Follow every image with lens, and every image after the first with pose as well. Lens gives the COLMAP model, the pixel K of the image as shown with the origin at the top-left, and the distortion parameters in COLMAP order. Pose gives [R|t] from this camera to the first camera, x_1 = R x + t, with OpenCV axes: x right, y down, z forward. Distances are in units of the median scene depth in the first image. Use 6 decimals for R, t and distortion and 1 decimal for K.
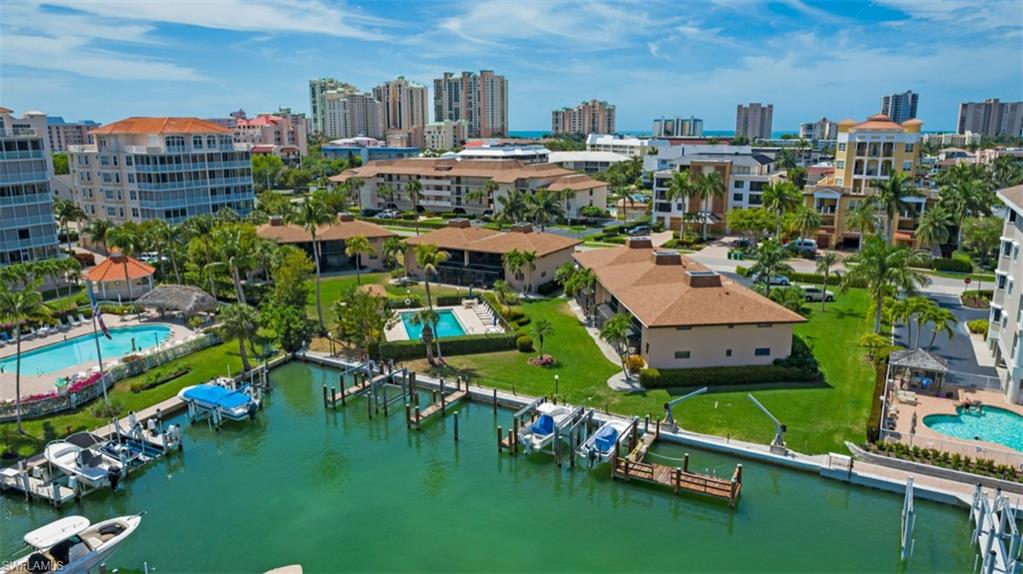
lens RADIAL K [[695.5, 0, 511.5], [0, 695.5, 287.0], [0, 0, 1]] dist [-0.019832, 0.005358]
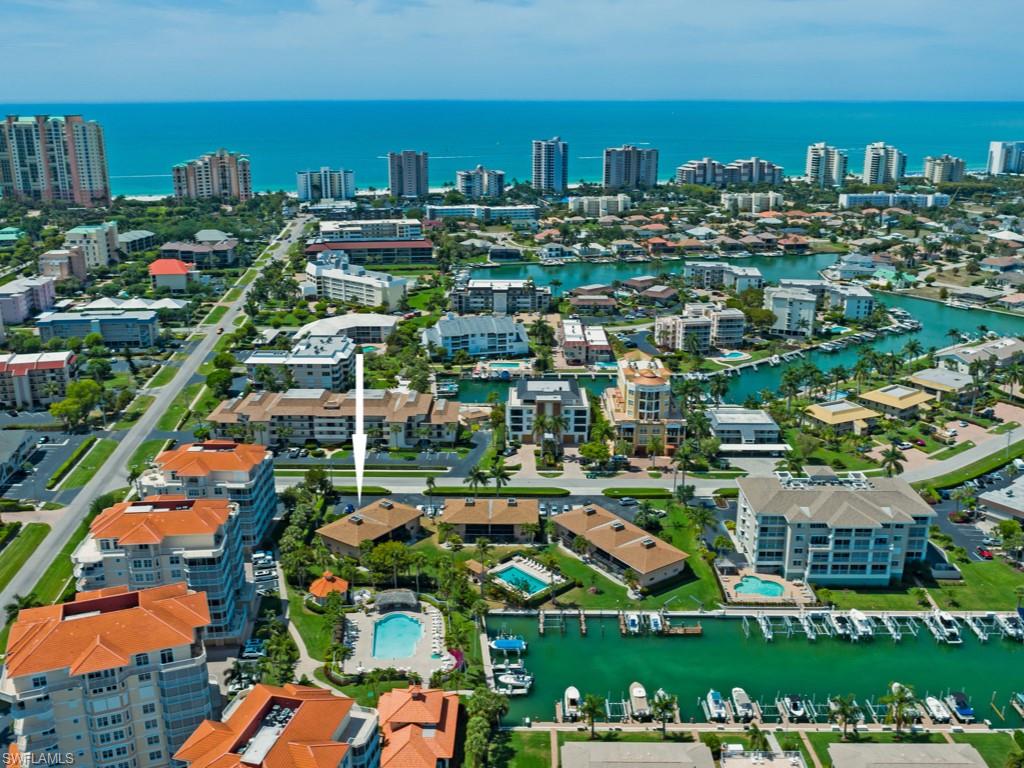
lens RADIAL K [[941.1, 0, 512.0], [0, 941.1, 384.0], [0, 0, 1]] dist [-0.030975, 0.016499]
pose [[0.875340, -0.138519, 0.463242, -1.293618], [0.102247, 0.989448, 0.102659, -0.773495], [-0.472574, -0.042497, 0.880266, -1.342989]]
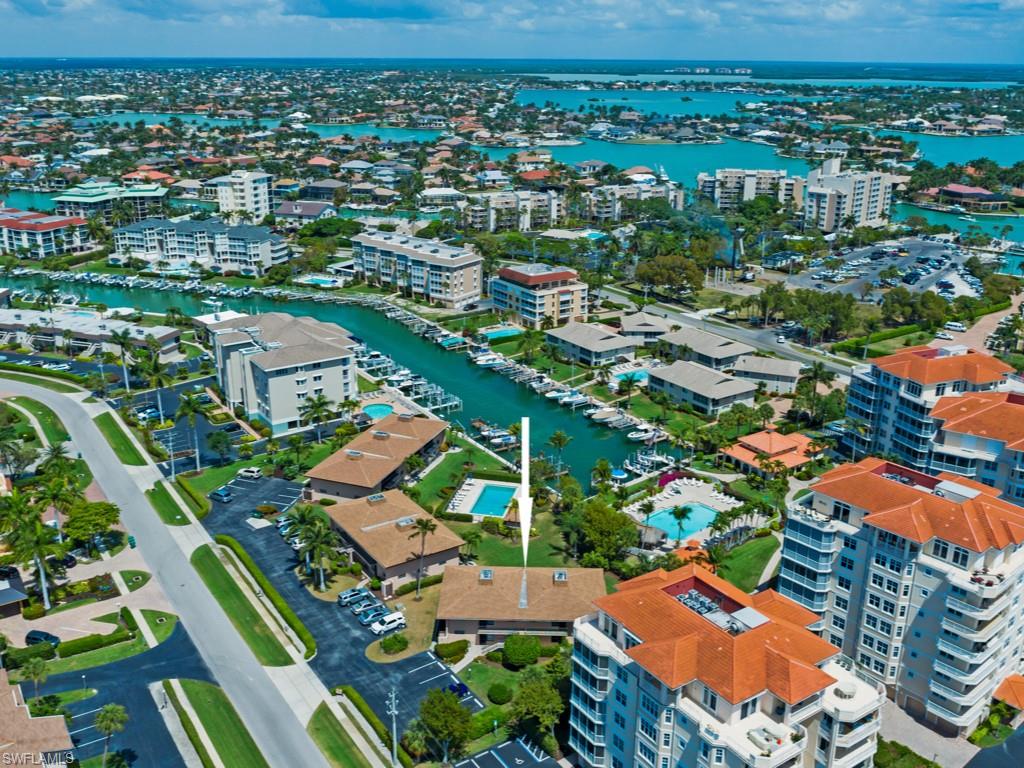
lens RADIAL K [[941.1, 0, 512.0], [0, 941.1, 384.0], [0, 0, 1]] dist [-0.030975, 0.016499]
pose [[-0.897402, -0.147029, 0.415995, -1.030849], [0.091903, 0.859872, 0.502169, -1.287379], [-0.431536, 0.488879, -0.758139, 2.491206]]
